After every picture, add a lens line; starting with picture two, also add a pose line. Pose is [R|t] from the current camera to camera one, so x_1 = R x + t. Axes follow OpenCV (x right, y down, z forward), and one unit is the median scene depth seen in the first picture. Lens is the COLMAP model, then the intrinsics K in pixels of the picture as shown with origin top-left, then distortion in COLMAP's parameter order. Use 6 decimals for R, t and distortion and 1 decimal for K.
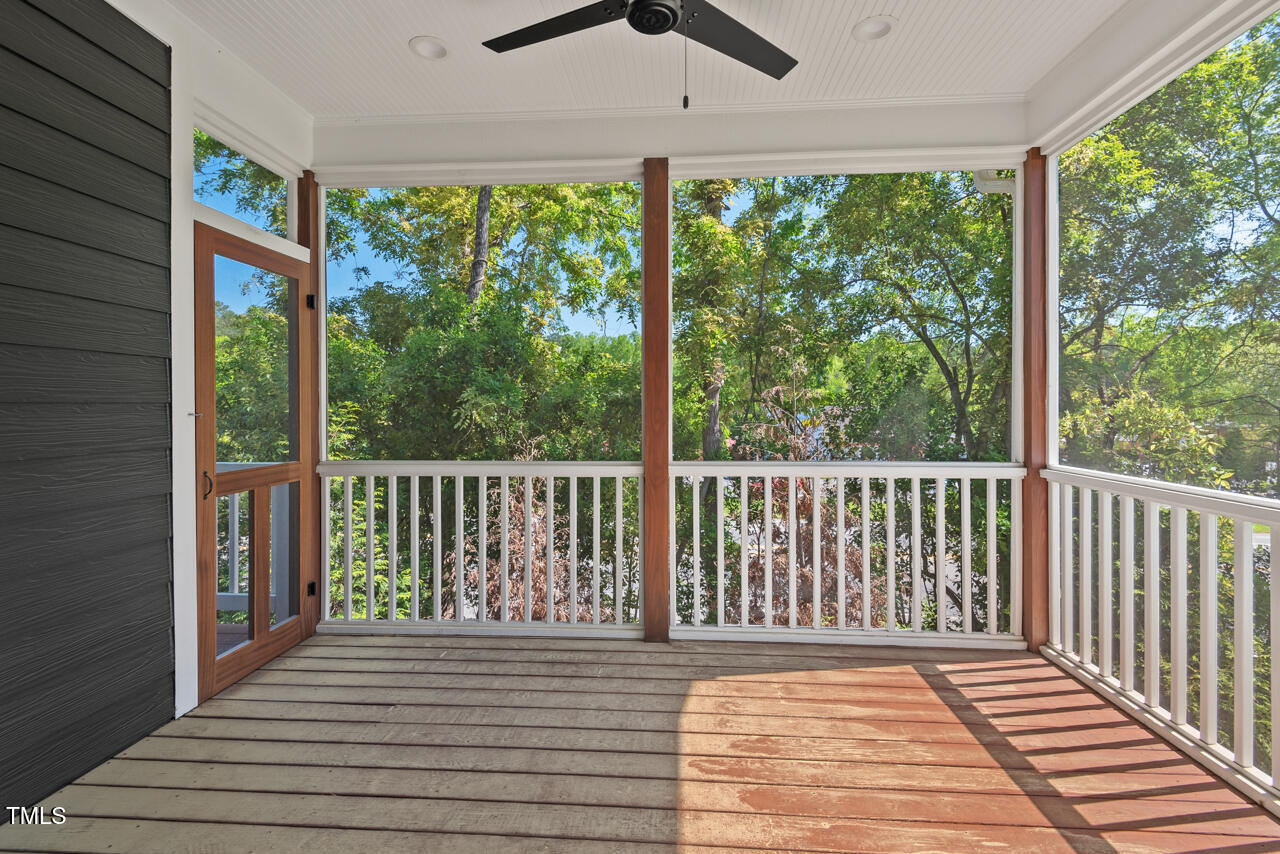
lens RADIAL K [[587.2, 0, 636.1], [0, 587.2, 404.5], [0, 0, 1]] dist [0.001661, 0.000082]
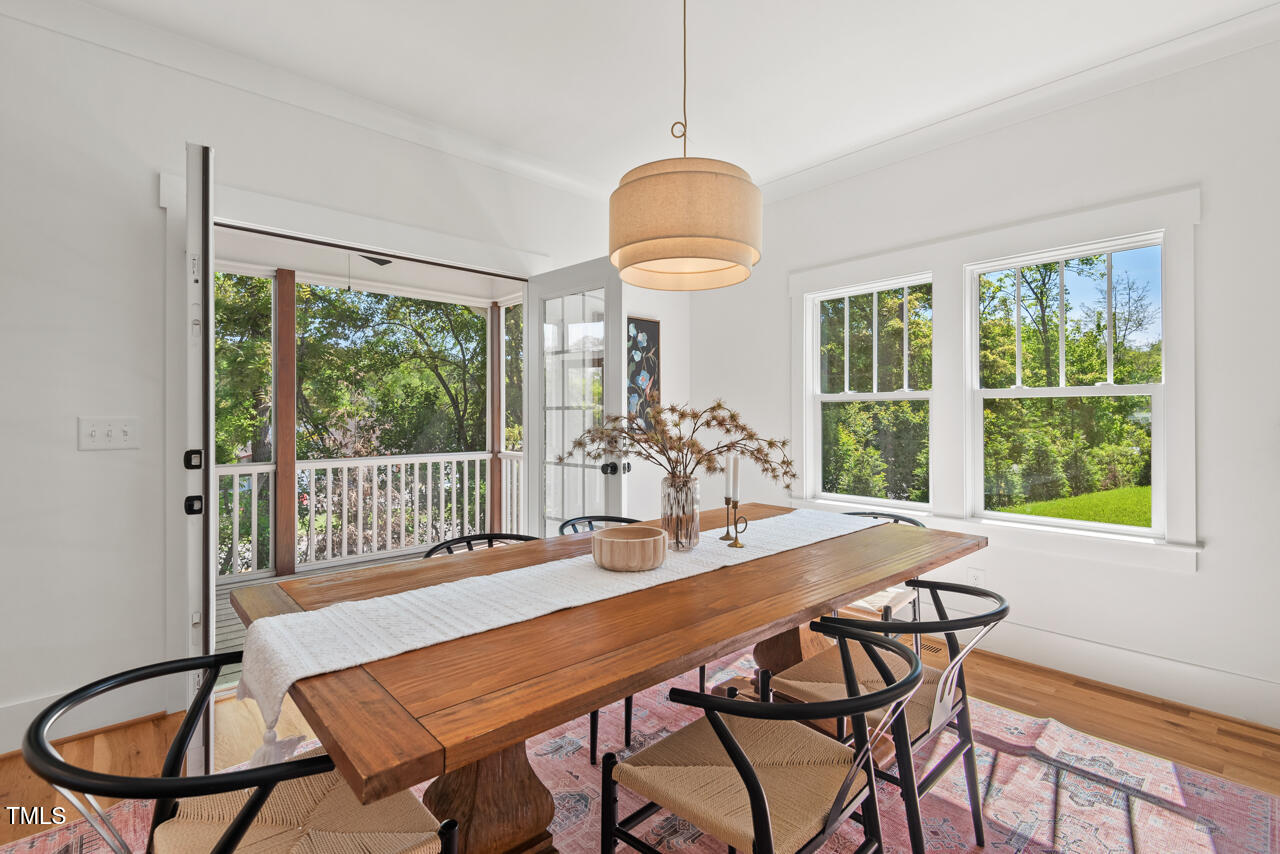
lens RADIAL K [[580.8, 0, 644.4], [0, 580.8, 415.5], [0, 0, 1]] dist [0.032605, -0.024361]
pose [[0.684586, 0.001349, 0.728931, -0.437653], [-0.000490, 0.999999, -0.001390, -0.021691], [-0.728932, 0.000594, 0.684586, -0.750168]]
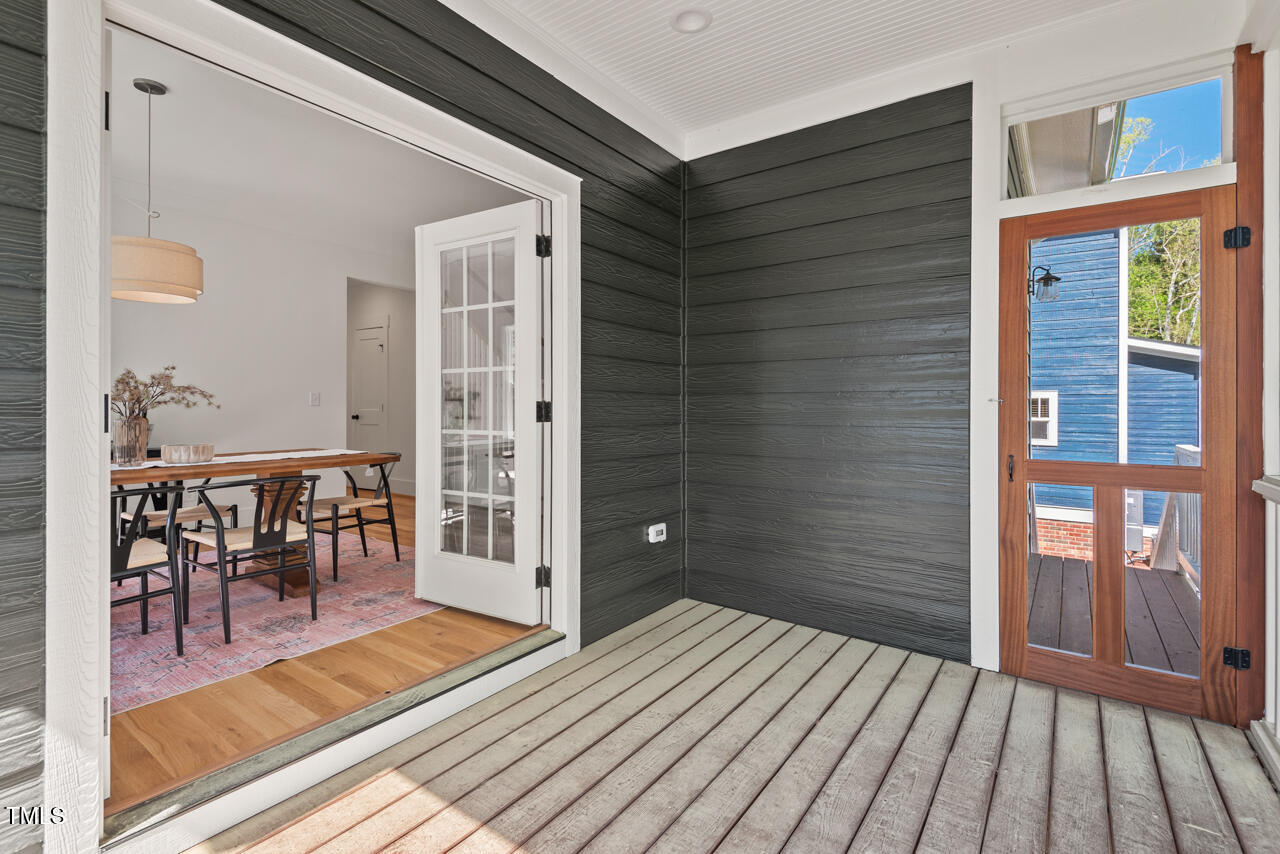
lens RADIAL K [[580.8, 0, 644.4], [0, 580.8, 415.5], [0, 0, 1]] dist [0.032605, -0.024361]
pose [[-0.523443, 0.006590, -0.852035, 0.528272], [-0.002278, 0.999956, 0.009134, 0.037529], [0.852058, 0.006722, -0.523405, 1.058516]]
